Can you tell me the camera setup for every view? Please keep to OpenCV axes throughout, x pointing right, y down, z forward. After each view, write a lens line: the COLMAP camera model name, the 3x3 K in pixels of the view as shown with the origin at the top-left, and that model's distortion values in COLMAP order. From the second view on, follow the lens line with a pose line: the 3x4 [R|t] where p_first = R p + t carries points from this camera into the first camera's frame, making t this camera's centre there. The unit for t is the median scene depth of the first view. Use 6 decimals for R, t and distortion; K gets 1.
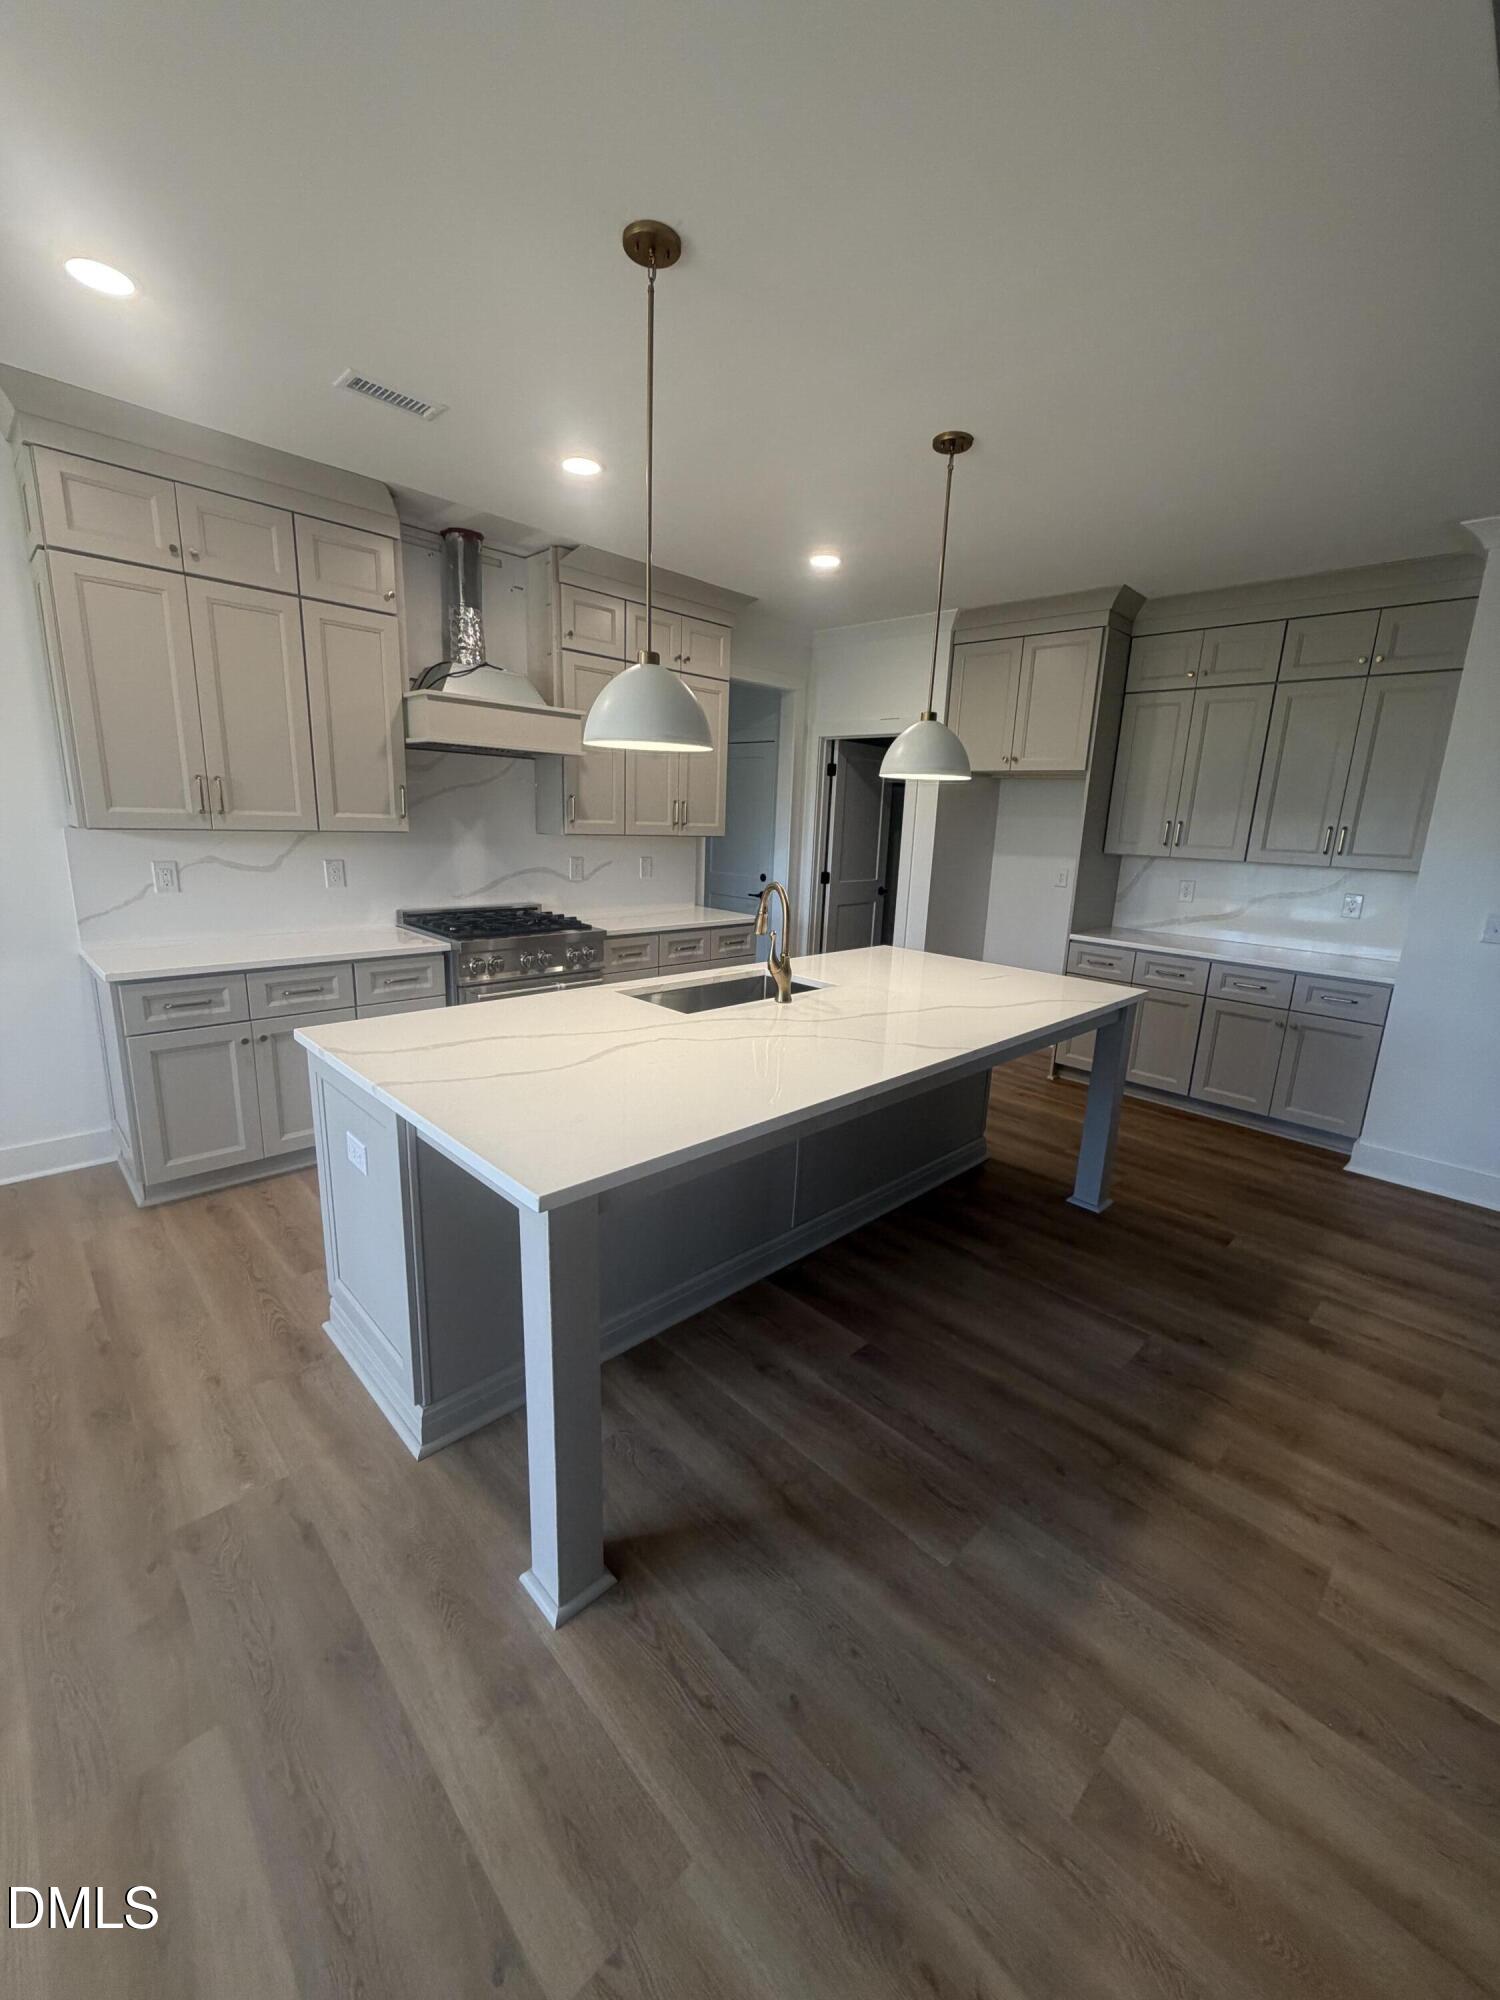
lens RADIAL K [[805.1, 0, 743.3], [0, 805.1, 1000.7], [0, 0, 1]] dist [0.001066, 0.000549]
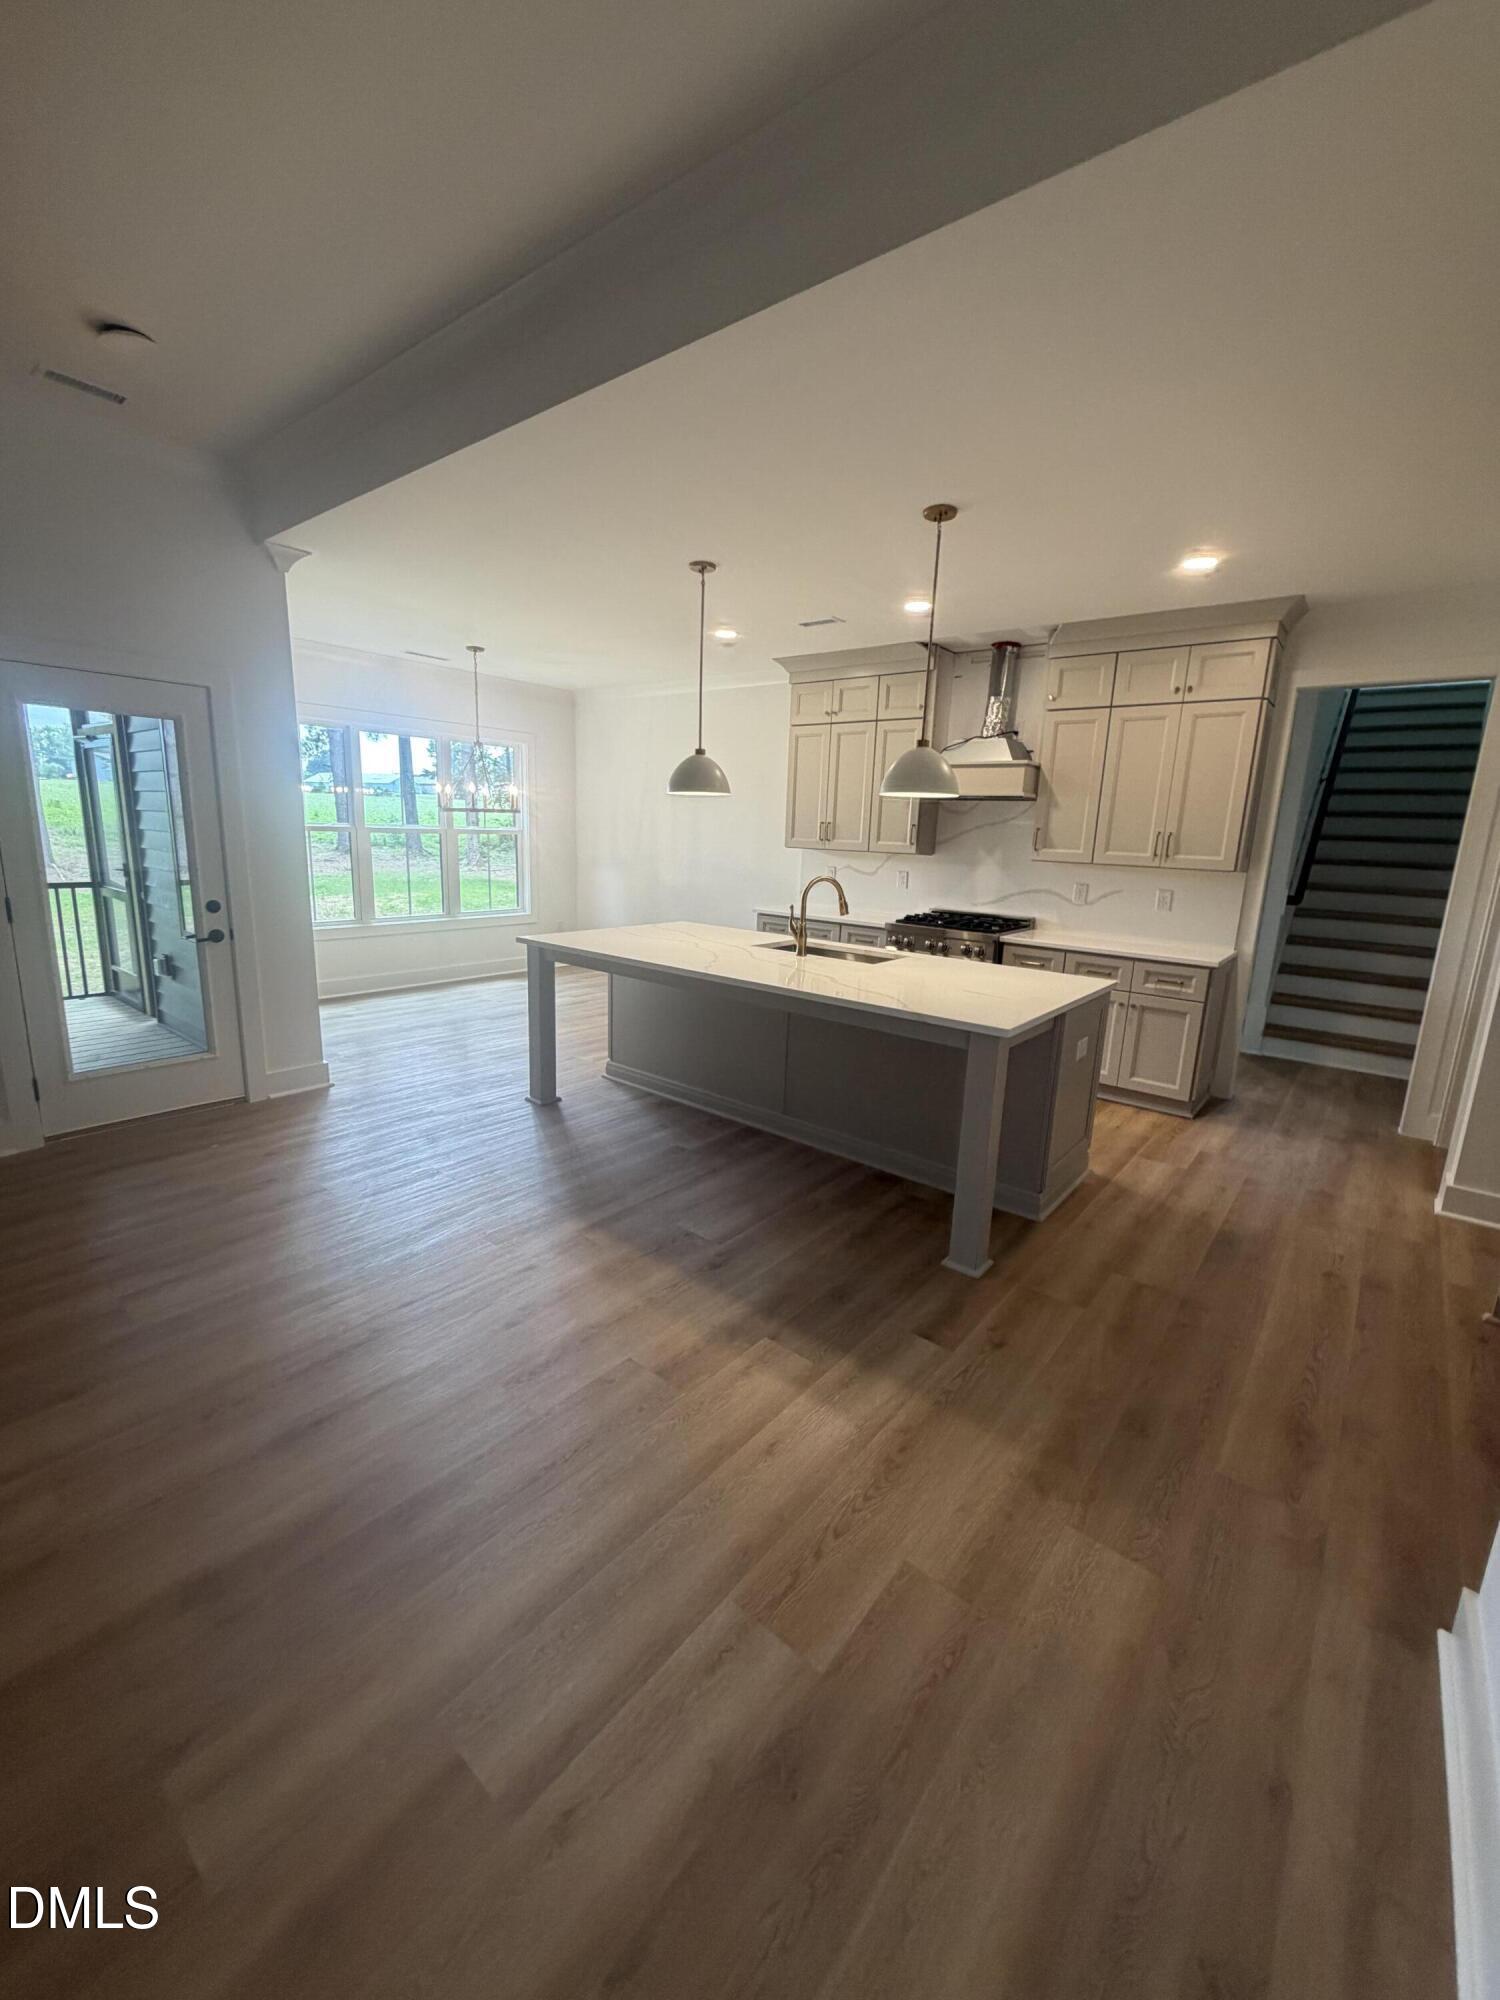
lens RADIAL K [[805.1, 0, 755.8], [0, 805.1, 991.6], [0, 0, 1]] dist [0.001066, 0.000549]
pose [[0.113640, 0.165543, -0.979633, 1.205006], [-0.253085, 0.958316, 0.132582, -0.089635], [0.960747, 0.232864, 0.150800, 0.577084]]
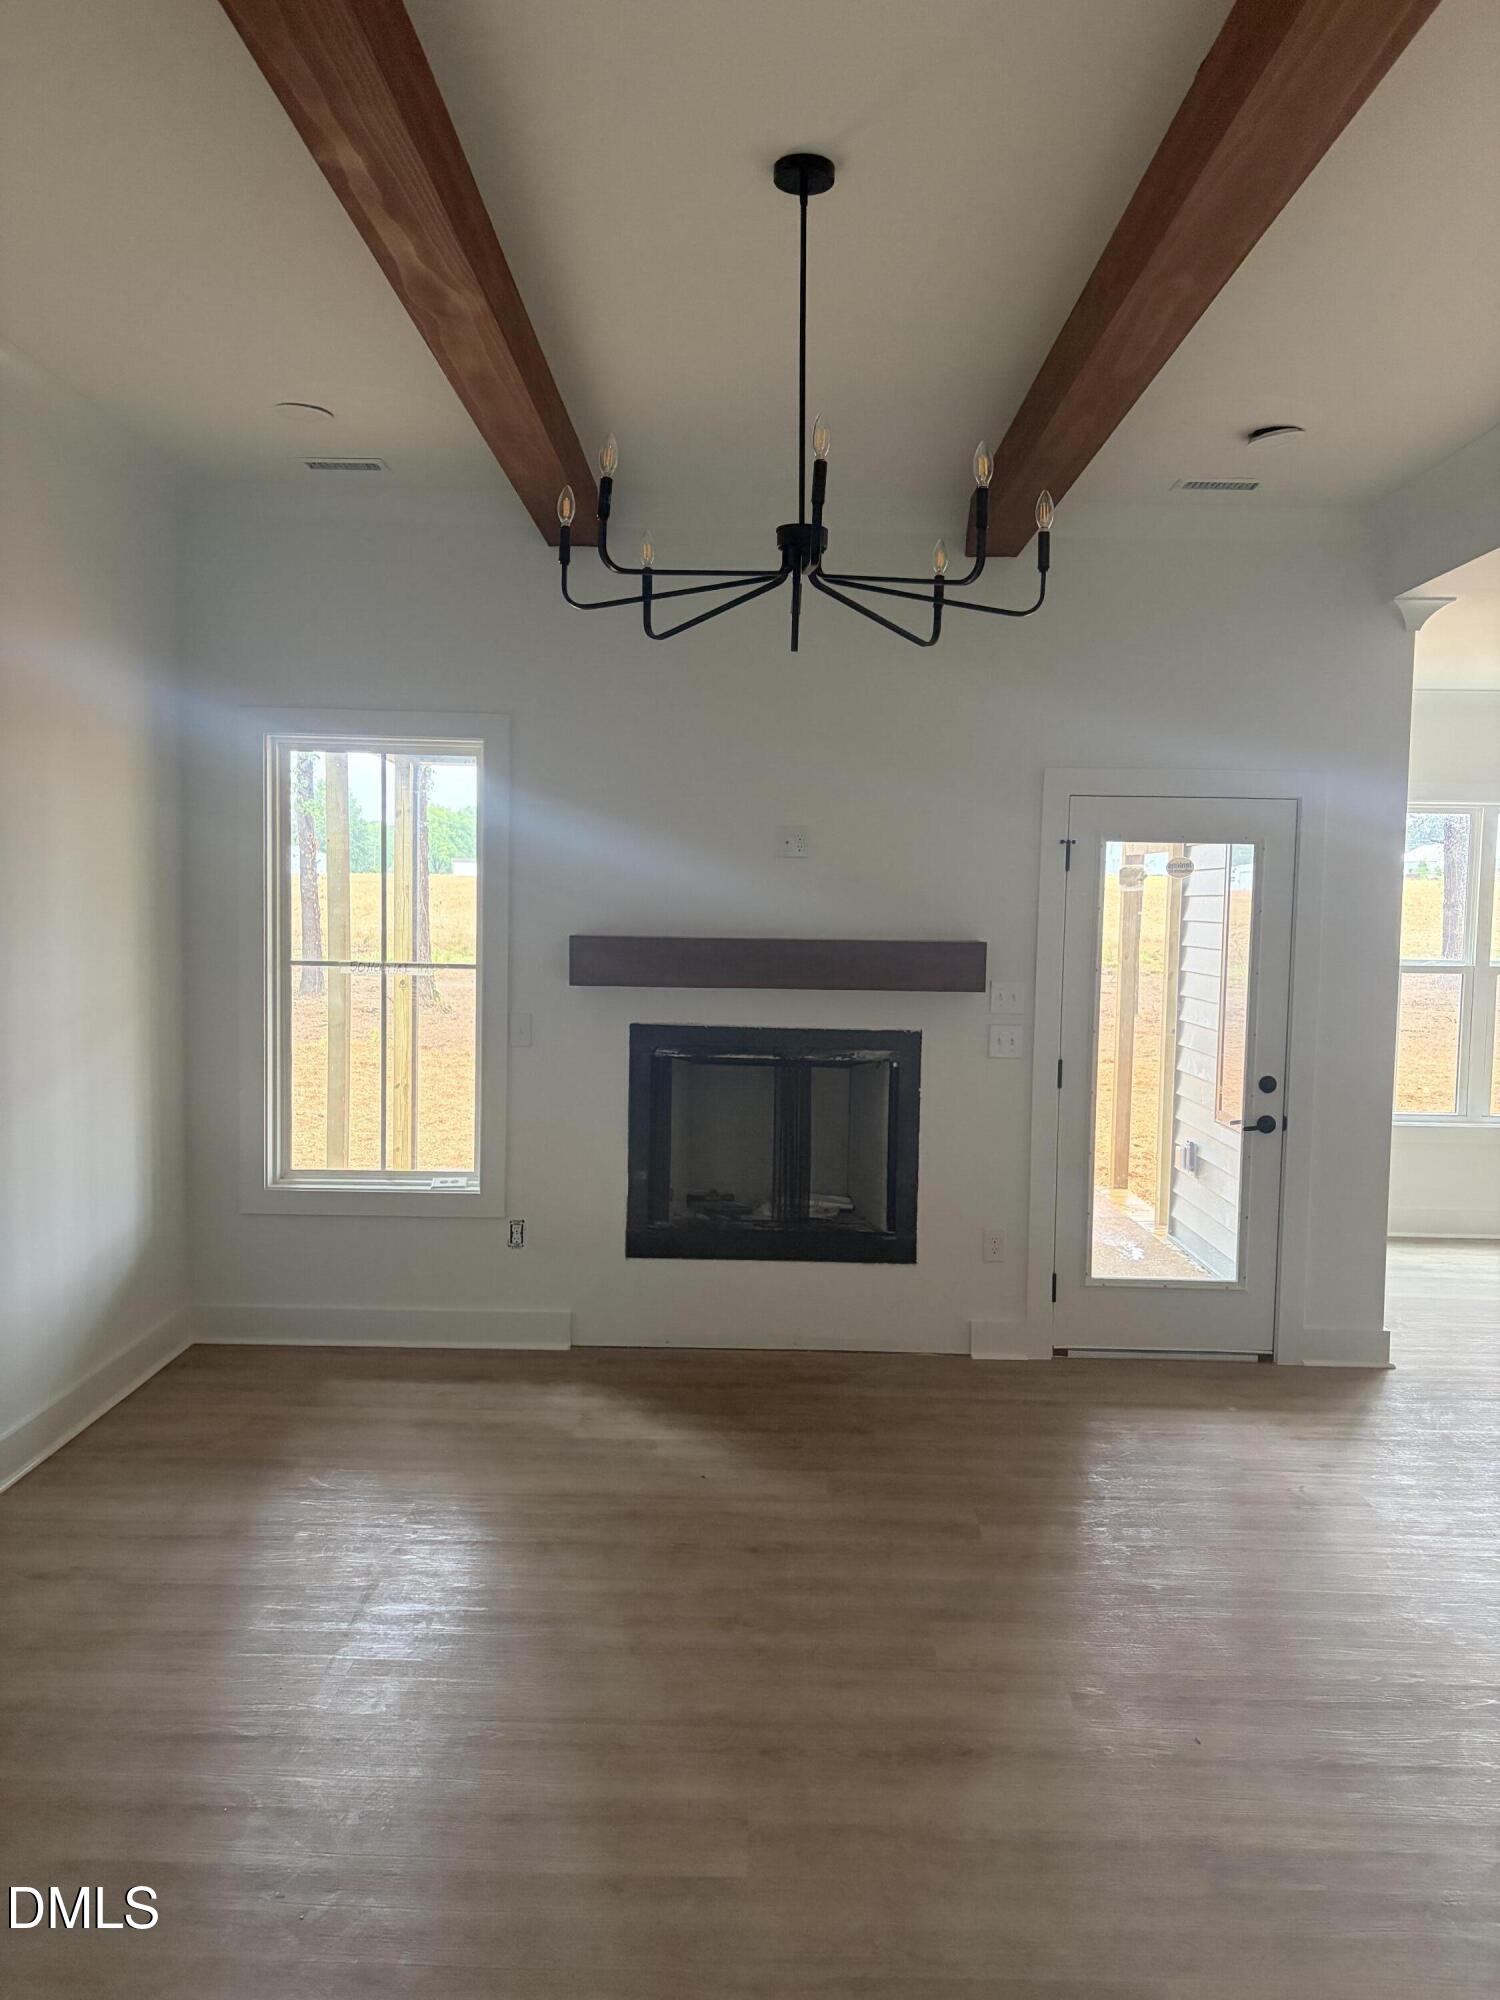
lens RADIAL K [[1531.2, 0, 750.6], [0, 1531.2, 1022.0], [0, 0, 1]] dist [0.050326, -0.056936]
pose [[-0.701069, 0.008369, -0.713044, 1.512923], [-0.200804, 0.957150, 0.208666, -0.150558], [0.684236, 0.289472, -0.669348, 0.673704]]
